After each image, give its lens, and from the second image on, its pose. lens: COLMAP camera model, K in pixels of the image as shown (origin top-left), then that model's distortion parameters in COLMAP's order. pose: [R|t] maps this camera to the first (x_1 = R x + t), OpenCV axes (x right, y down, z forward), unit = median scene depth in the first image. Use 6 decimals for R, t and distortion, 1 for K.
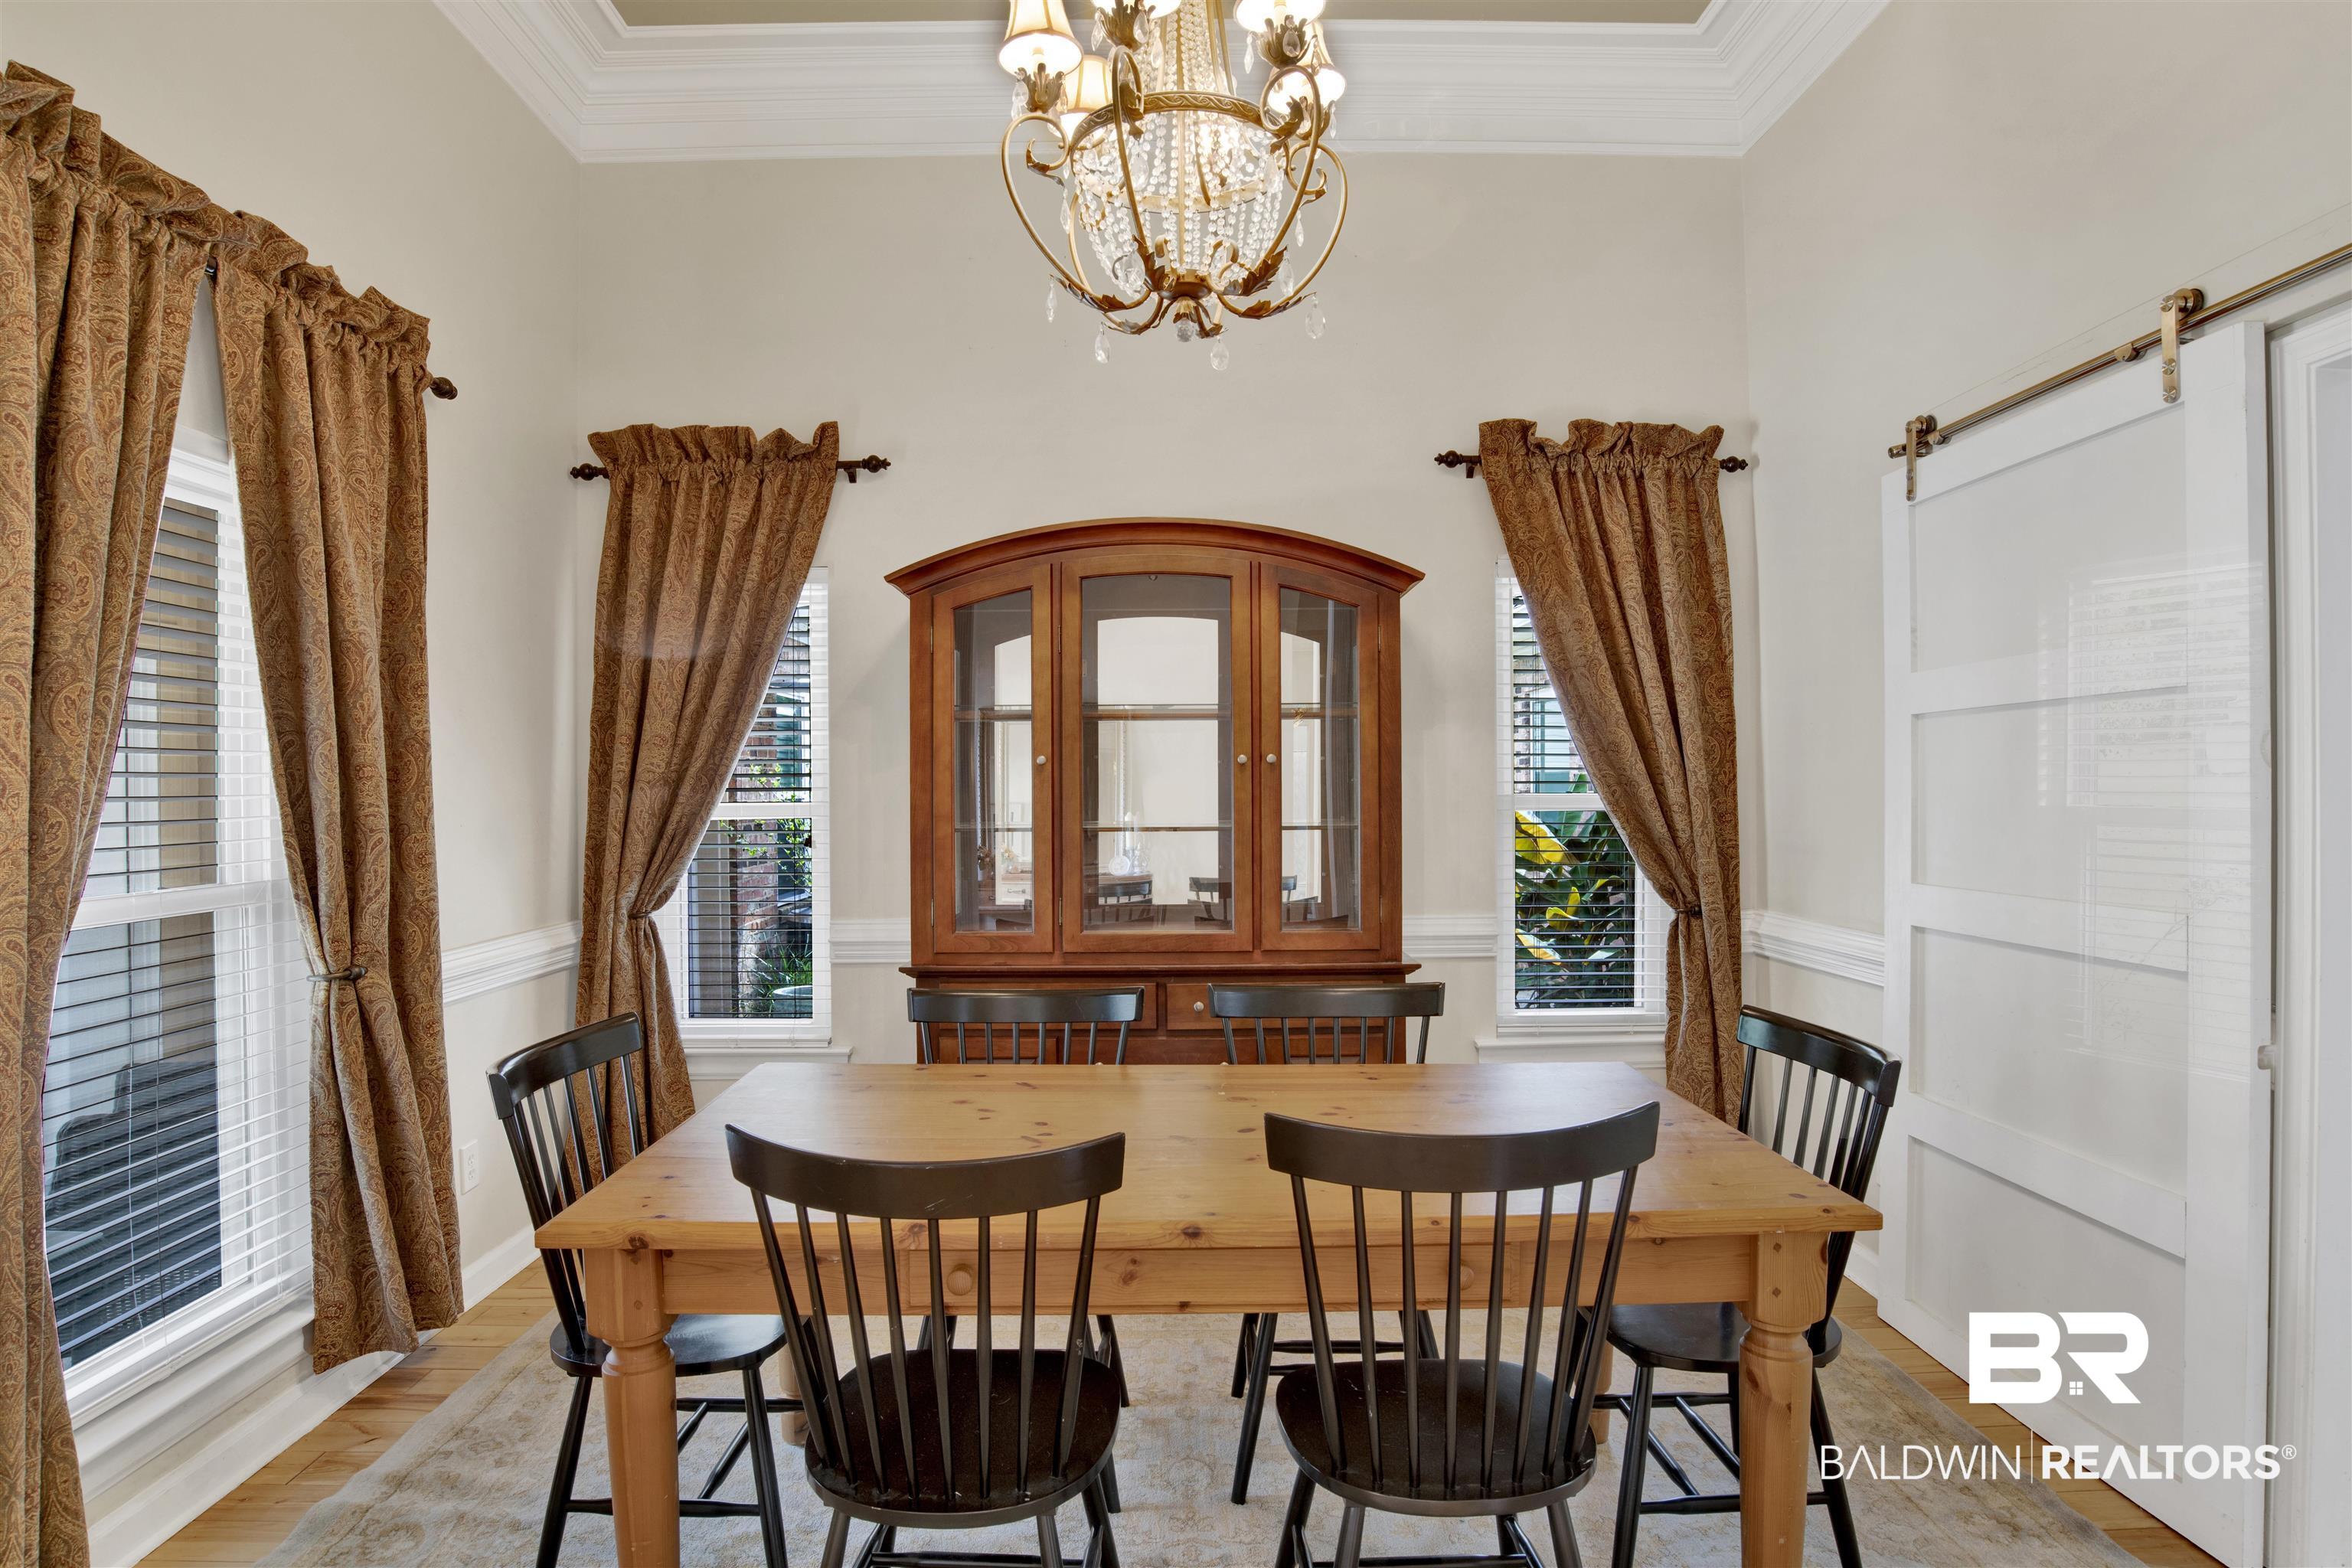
lens RADIAL K [[1204.7, 0, 1176.0], [0, 1204.7, 784.0], [0, 0, 1]] dist [-0.051851, 0.000858]
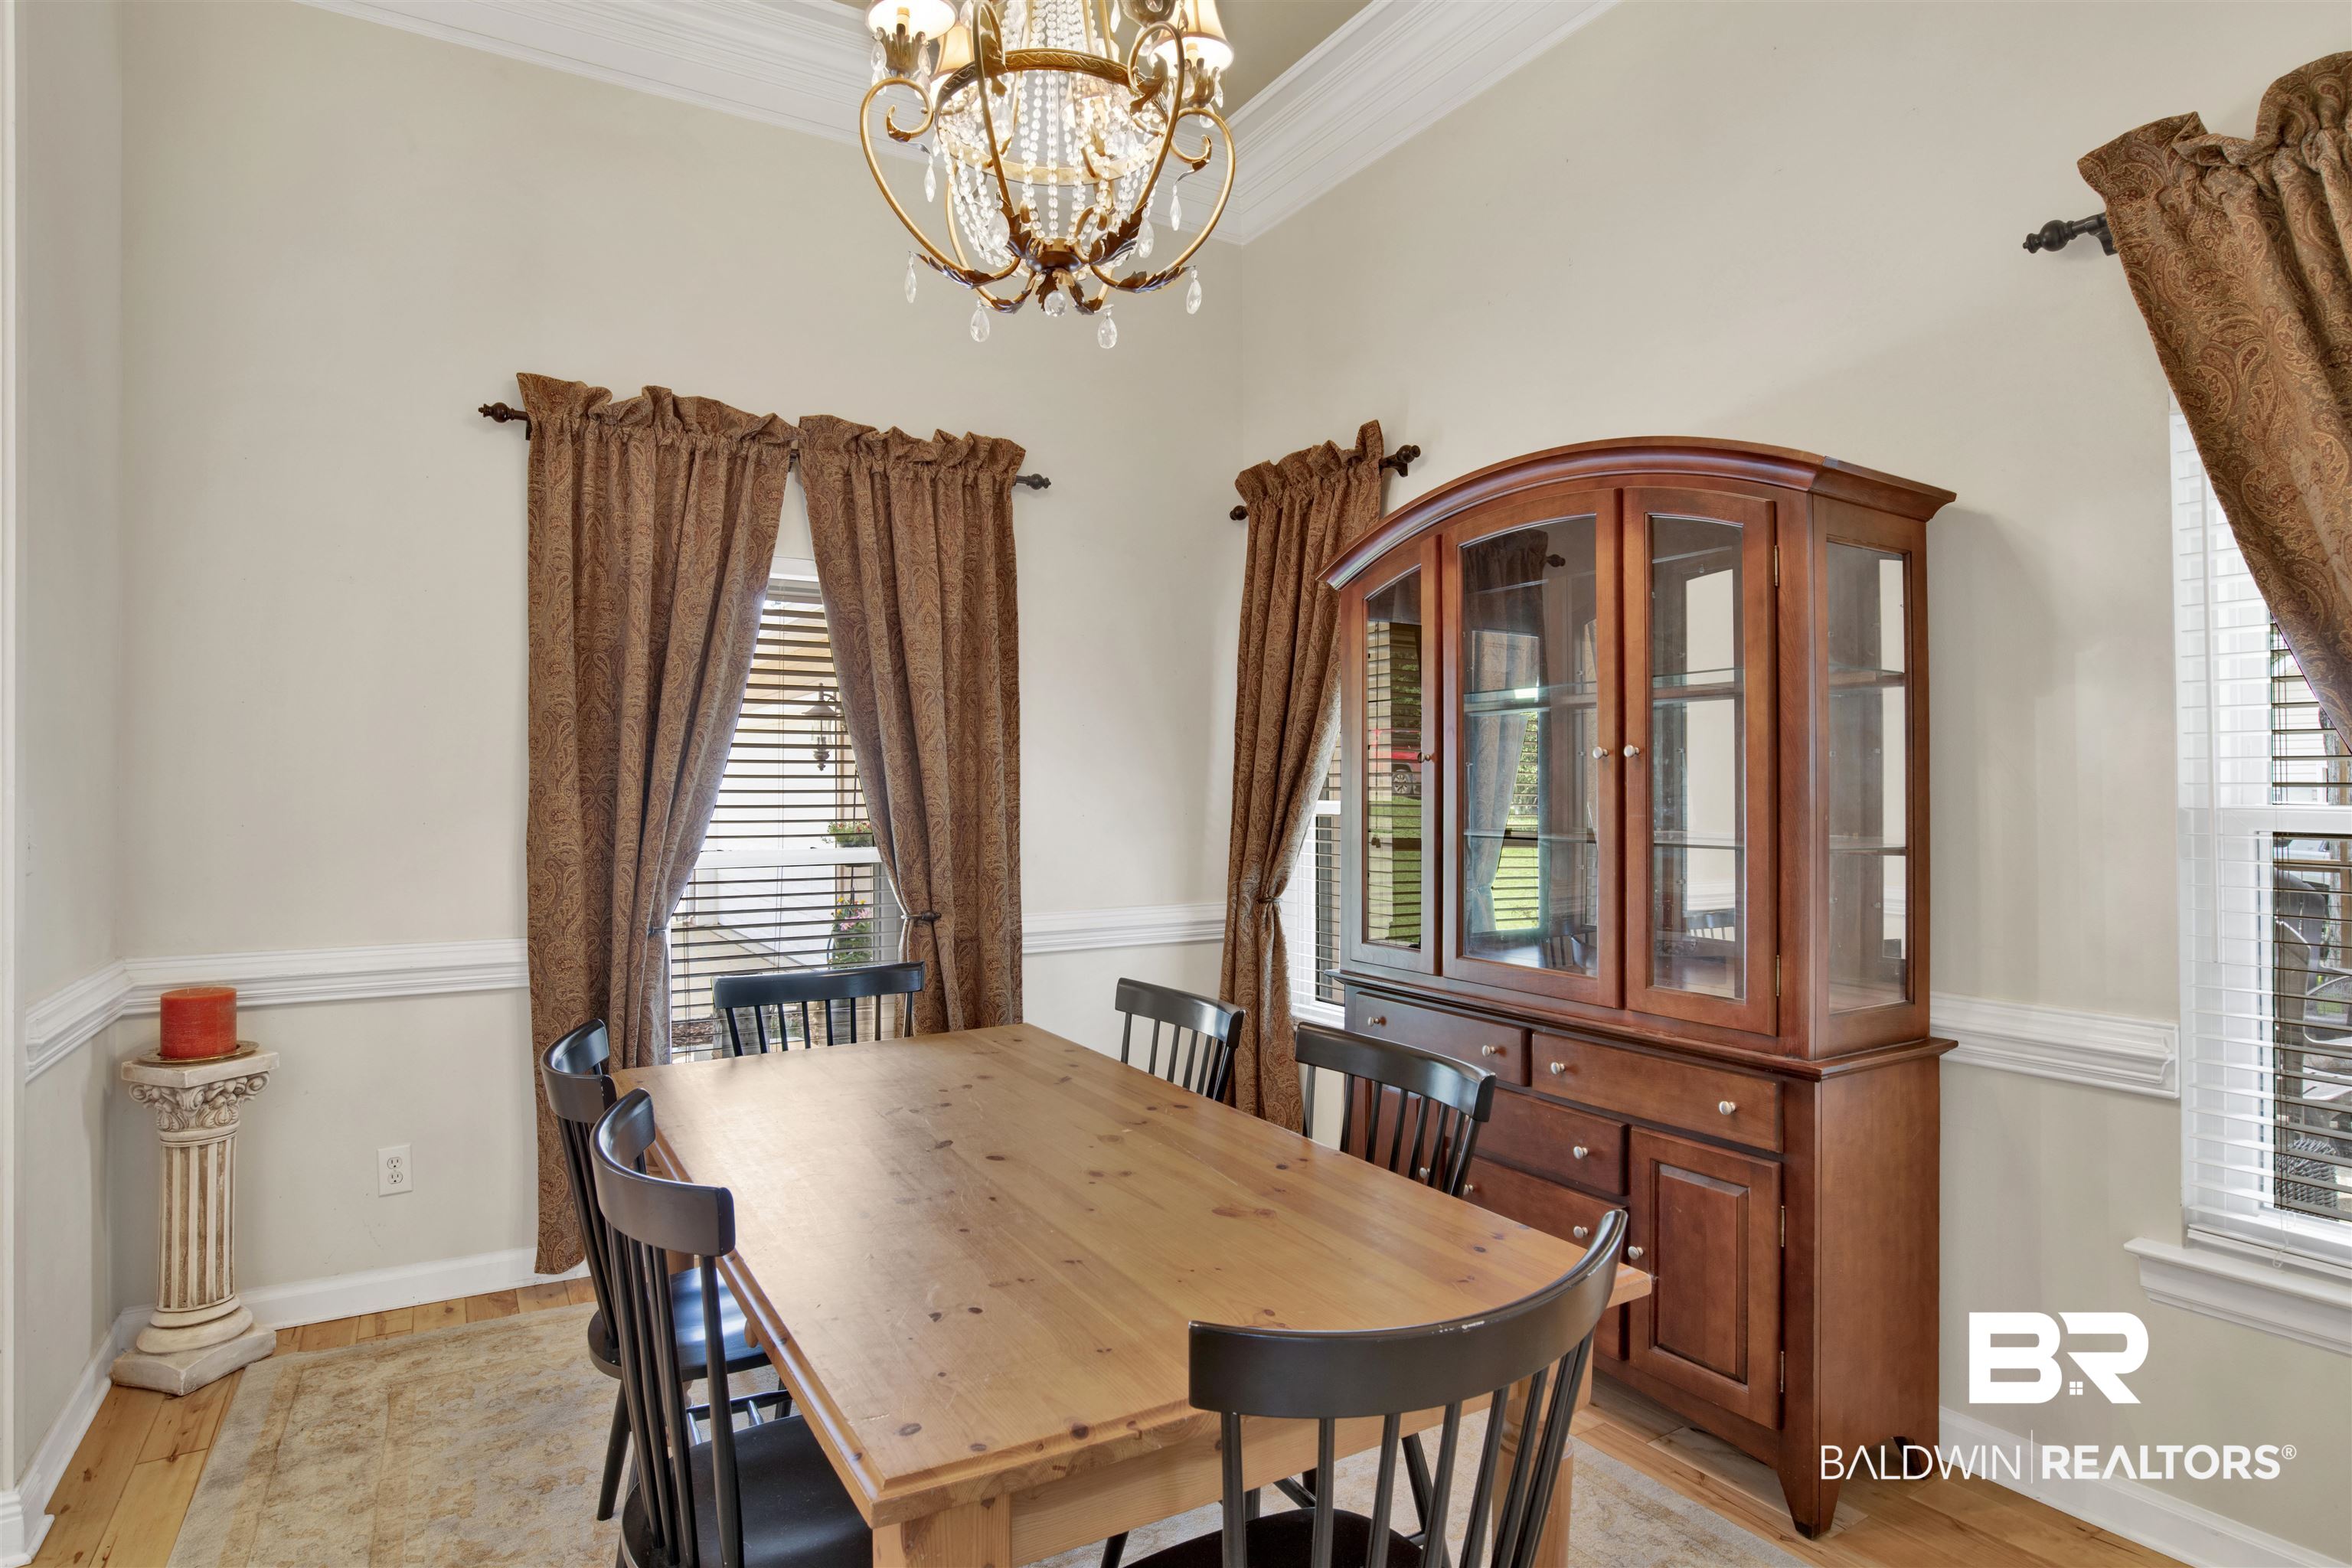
lens RADIAL K [[1261.1, 0, 1209.7], [0, 1261.1, 795.0], [0, 0, 1]] dist [-0.037175, 0.000630]
pose [[0.528235, 0.009898, -0.849041, 0.578347], [-0.001778, 0.999943, 0.010551, -0.002039], [0.849096, -0.004064, 0.528222, 0.357832]]
